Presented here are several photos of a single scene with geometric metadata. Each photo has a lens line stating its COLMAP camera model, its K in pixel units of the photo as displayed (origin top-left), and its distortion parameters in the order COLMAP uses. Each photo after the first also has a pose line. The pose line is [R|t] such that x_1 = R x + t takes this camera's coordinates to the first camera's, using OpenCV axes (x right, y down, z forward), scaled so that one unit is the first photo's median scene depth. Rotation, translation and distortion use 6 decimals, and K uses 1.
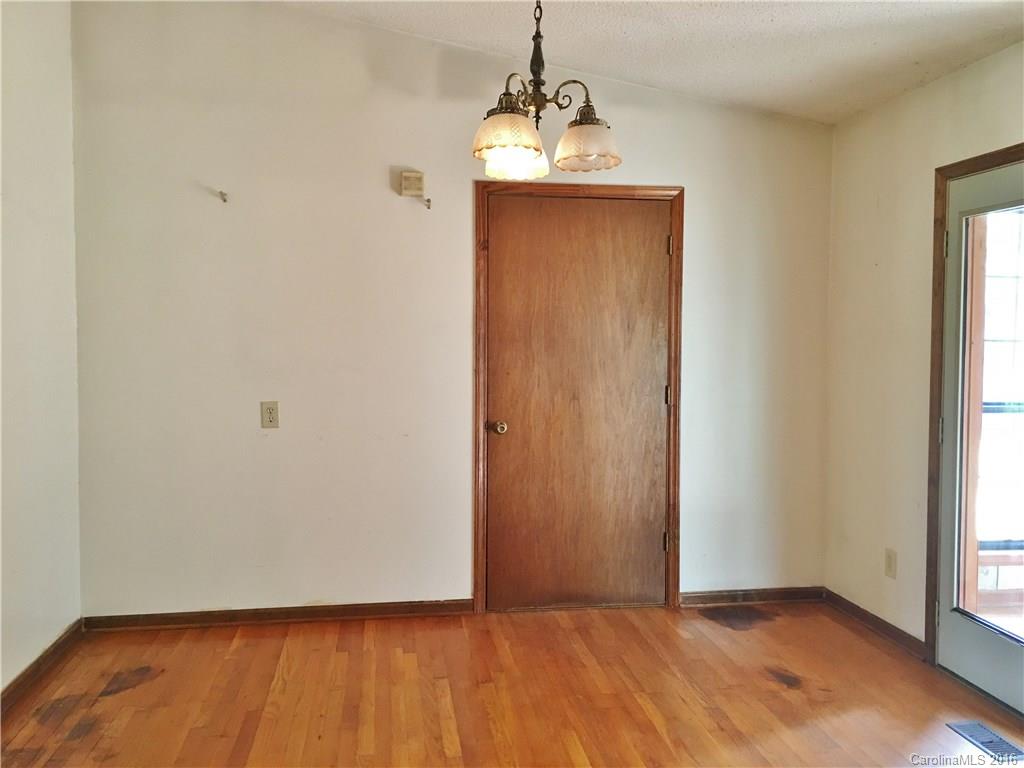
lens RADIAL K [[876.6, 0, 509.5], [0, 876.6, 383.0], [0, 0, 1]] dist [0.067031, -0.076605]
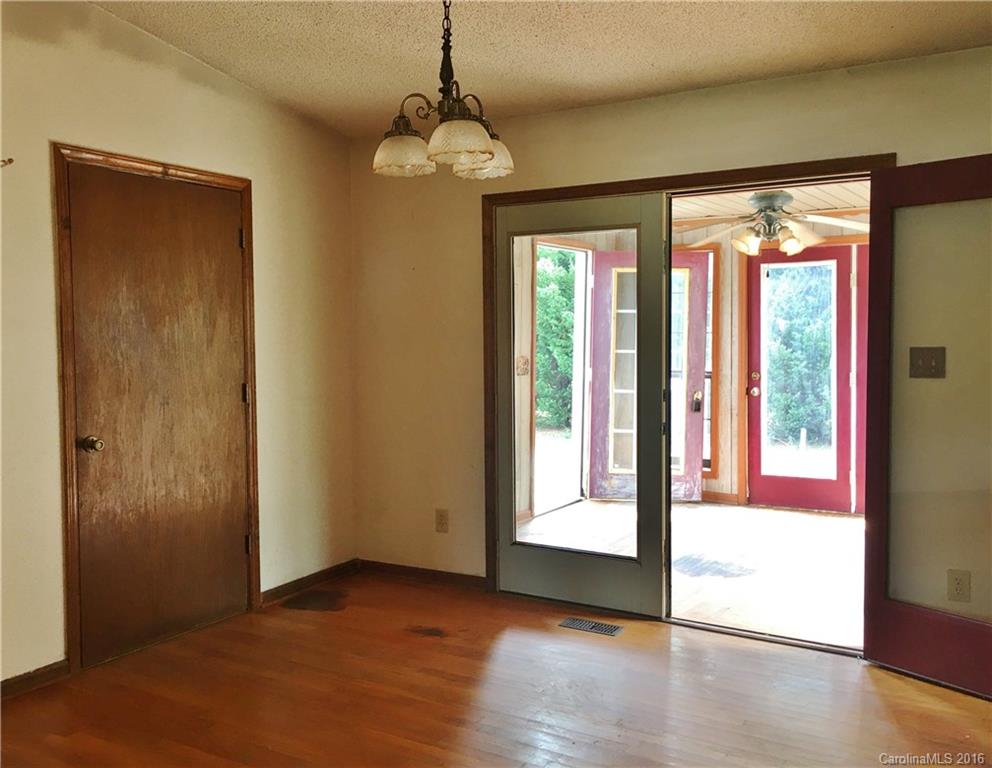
lens RADIAL K [[913.4, 0, 488.6], [0, 913.4, 384.2], [0, 0, 1]] dist [0.081877, 0.000000]
pose [[0.651616, -0.055885, 0.756487, -0.419143], [0.052340, 0.998218, 0.028658, -0.011222], [-0.756741, 0.020921, 0.653380, 0.134704]]
